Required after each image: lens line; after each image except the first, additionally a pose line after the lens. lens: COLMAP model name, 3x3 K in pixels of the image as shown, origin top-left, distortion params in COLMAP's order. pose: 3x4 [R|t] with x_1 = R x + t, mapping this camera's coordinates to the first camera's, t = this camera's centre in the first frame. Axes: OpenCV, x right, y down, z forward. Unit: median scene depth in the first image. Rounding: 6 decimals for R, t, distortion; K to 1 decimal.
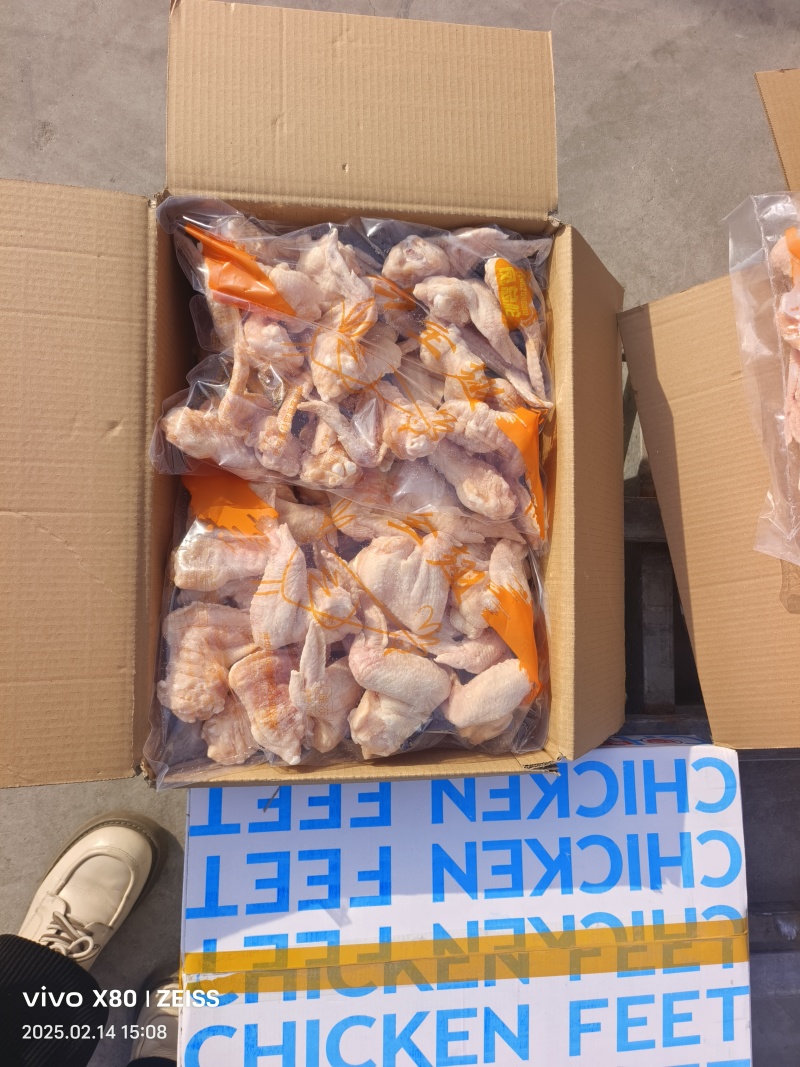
lens RADIAL K [[733.3, 0, 400.0], [0, 733.3, 533.5], [0, 0, 1]] dist [-0.107414, 0.100123]
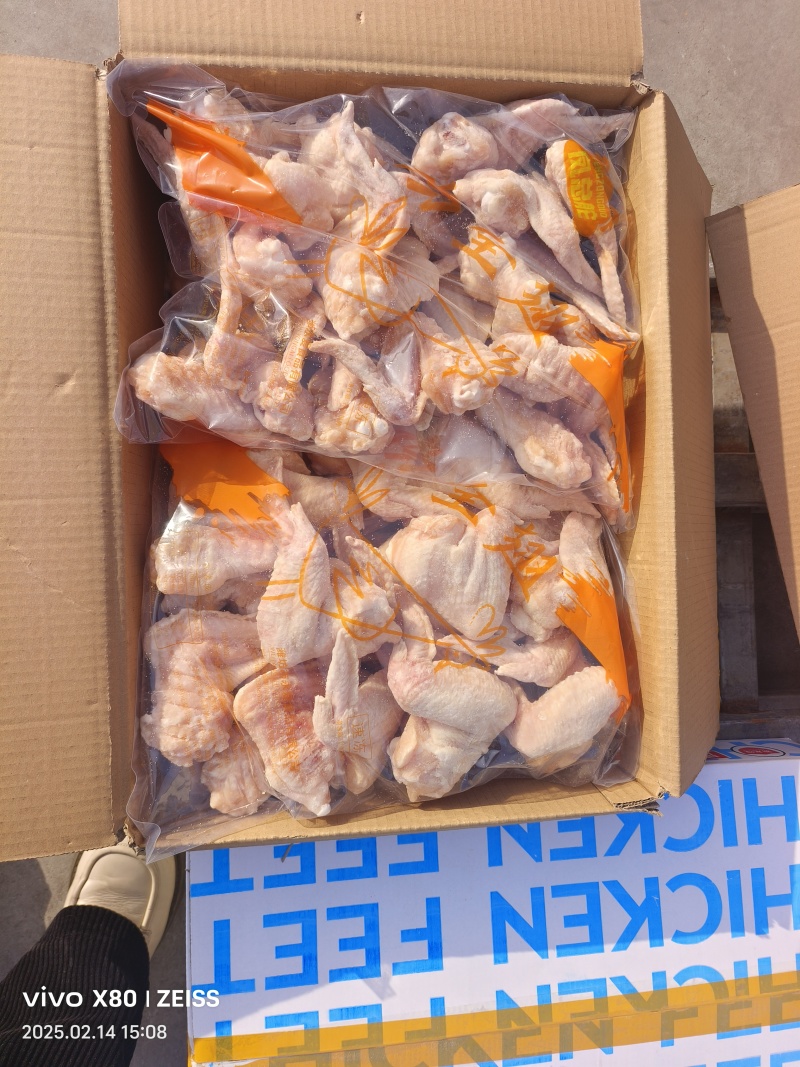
lens RADIAL K [[711.0, 0, 367.0], [0, 711.0, 539.5], [0, 0, 1]] dist [-0.050693, 0.000186]
pose [[0.999399, -0.030906, -0.015695, -0.073309], [0.031860, 0.997395, 0.064709, -0.021019], [0.013654, -0.065170, 0.997781, 0.253056]]
